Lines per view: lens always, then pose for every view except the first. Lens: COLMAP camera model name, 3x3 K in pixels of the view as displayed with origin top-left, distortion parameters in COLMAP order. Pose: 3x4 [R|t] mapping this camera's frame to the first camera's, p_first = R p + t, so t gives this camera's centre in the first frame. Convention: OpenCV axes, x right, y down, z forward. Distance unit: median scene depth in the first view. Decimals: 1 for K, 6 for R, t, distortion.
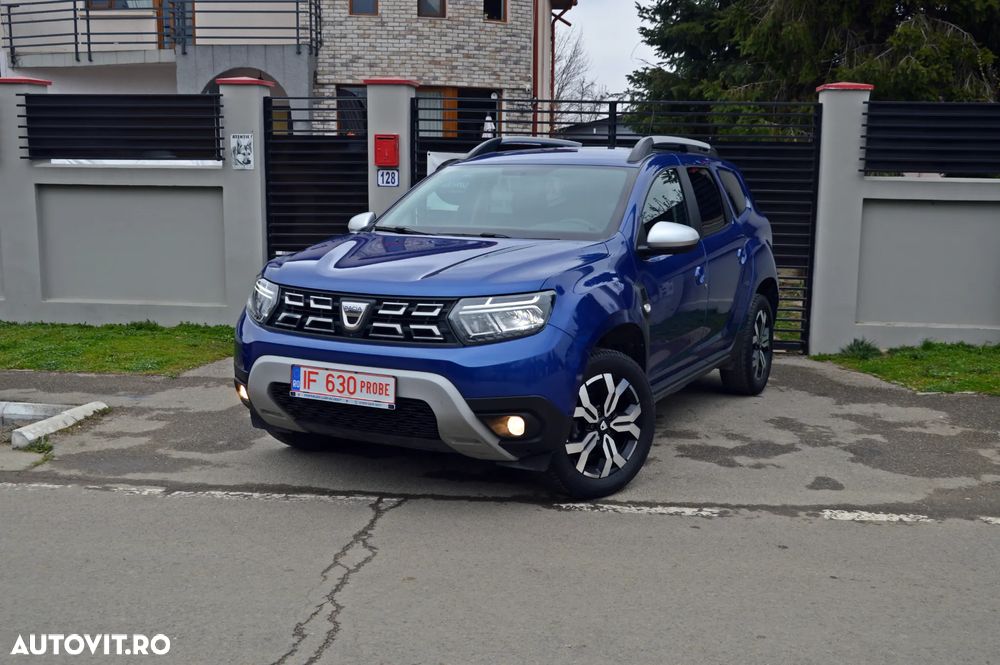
lens RADIAL K [[1164.7, 0, 536.3], [0, 1164.7, 365.6], [0, 0, 1]] dist [-0.012006, 0.000000]
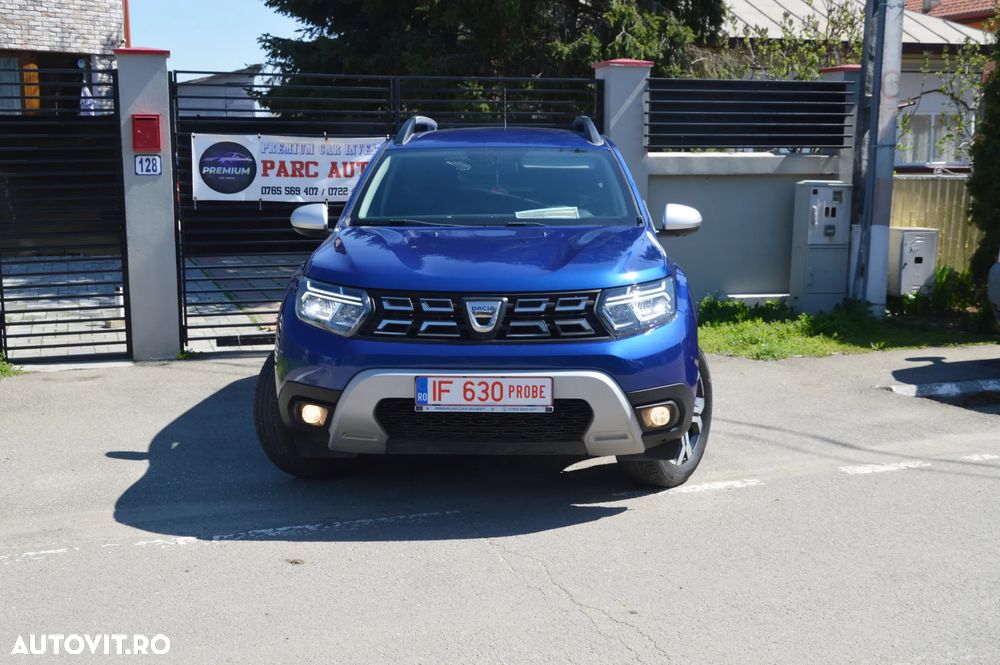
lens RADIAL K [[1287.3, 0, 568.5], [0, 1287.3, 364.2], [0, 0, 1]] dist [-0.021584, 0.000000]
pose [[0.898869, -0.087187, 0.429457, -0.346363], [0.085072, 0.996082, 0.024162, -0.015606], [-0.429881, 0.014817, 0.902764, 0.028327]]
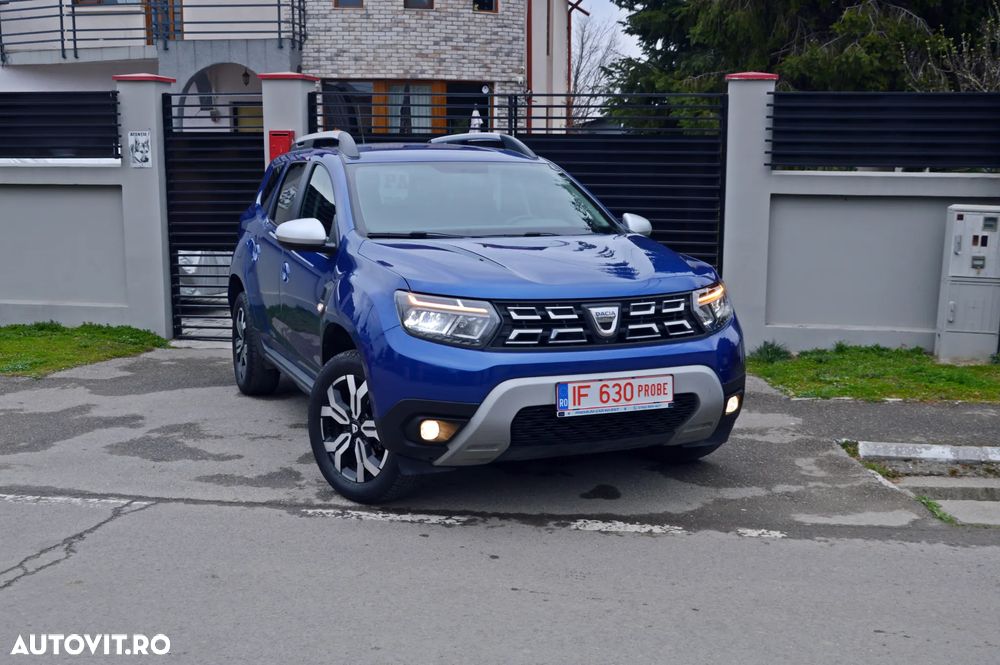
lens RADIAL K [[1215.8, 0, 524.8], [0, 1215.8, 353.4], [0, 0, 1]] dist [-0.013615, 0.000000]
pose [[0.997944, 0.003616, -0.063987, 0.179958], [-0.004416, 0.999914, -0.012359, -0.000072], [0.063937, 0.012616, 0.997874, -0.002717]]
